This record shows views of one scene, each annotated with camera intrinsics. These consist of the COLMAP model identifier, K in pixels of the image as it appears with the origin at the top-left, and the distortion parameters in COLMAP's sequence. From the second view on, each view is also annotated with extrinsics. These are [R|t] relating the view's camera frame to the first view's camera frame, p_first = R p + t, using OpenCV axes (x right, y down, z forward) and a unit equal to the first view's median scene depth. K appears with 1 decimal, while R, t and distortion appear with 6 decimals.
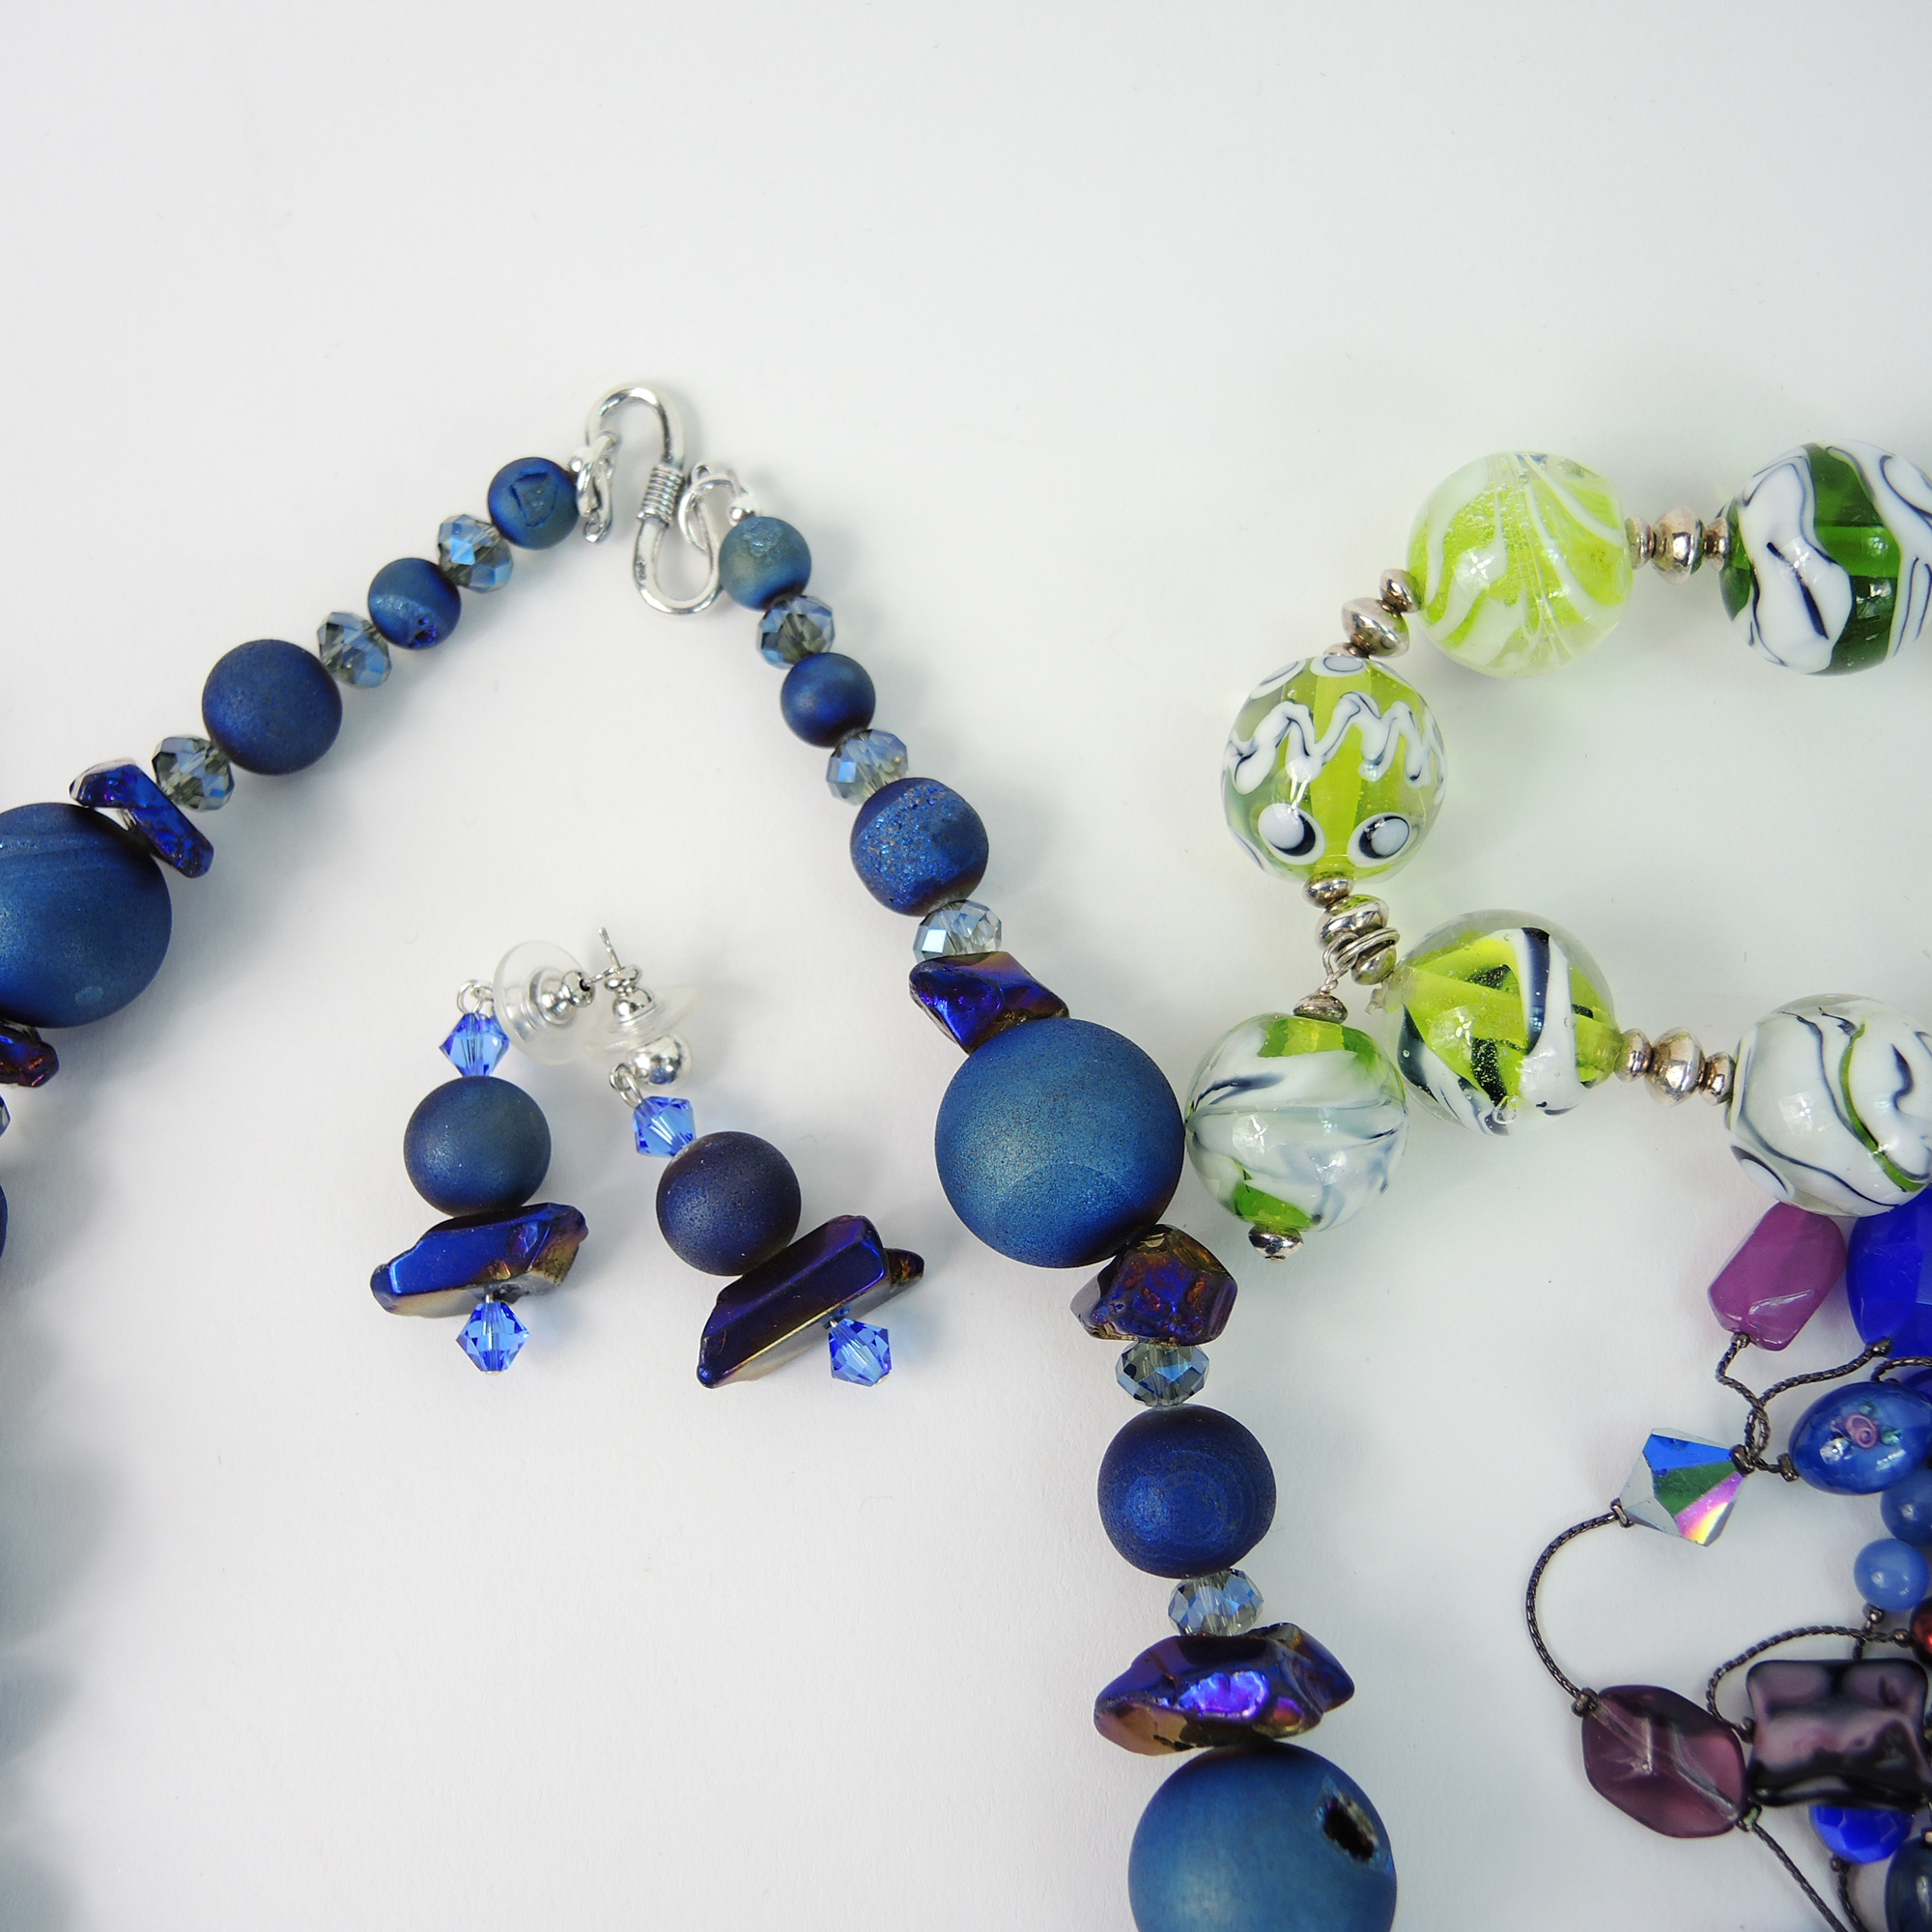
lens RADIAL K [[2343.2, 0, 964.1], [0, 2343.2, 928.5], [0, 0, 1]] dist [-0.032956, -0.019989]
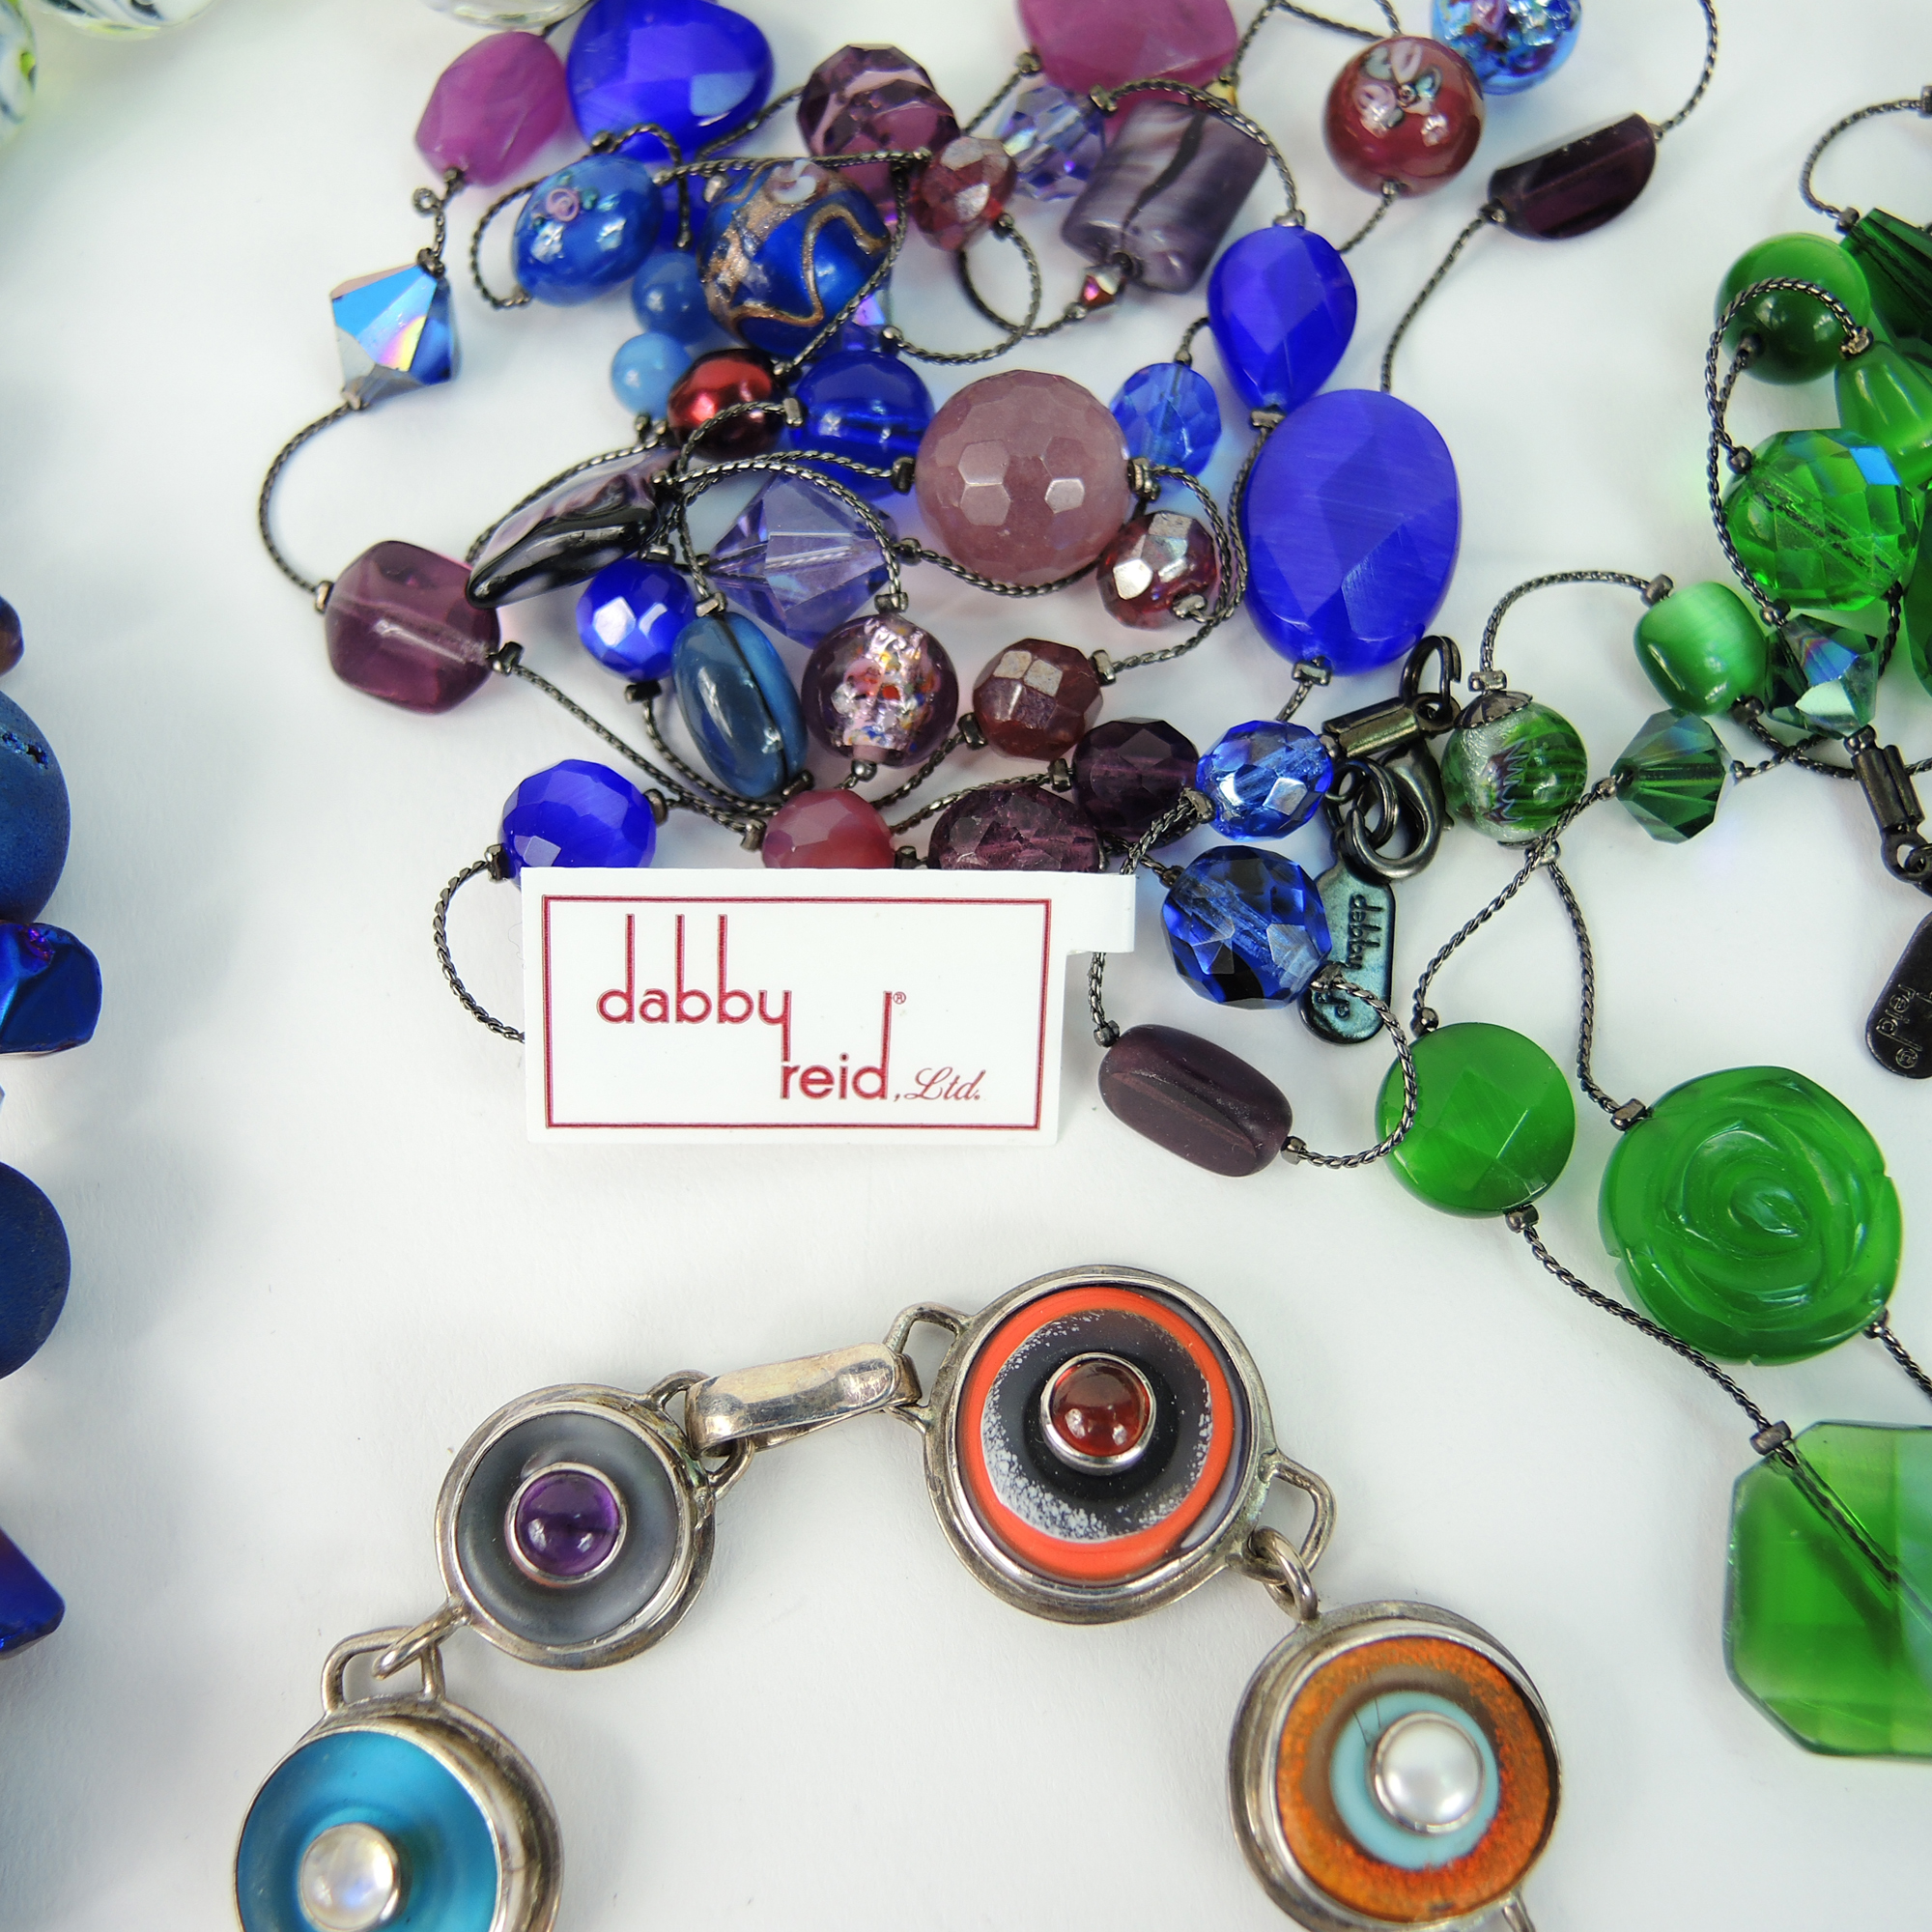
lens RADIAL K [[2343.2, 0, 964.1], [0, 2343.2, 928.5], [0, 0, 1]] dist [-0.032956, -0.019989]
pose [[0.970182, -0.220181, 0.101330, 0.357507], [0.223205, 0.974578, -0.019401, 0.486886], [-0.094482, 0.041440, 0.994664, 0.145109]]
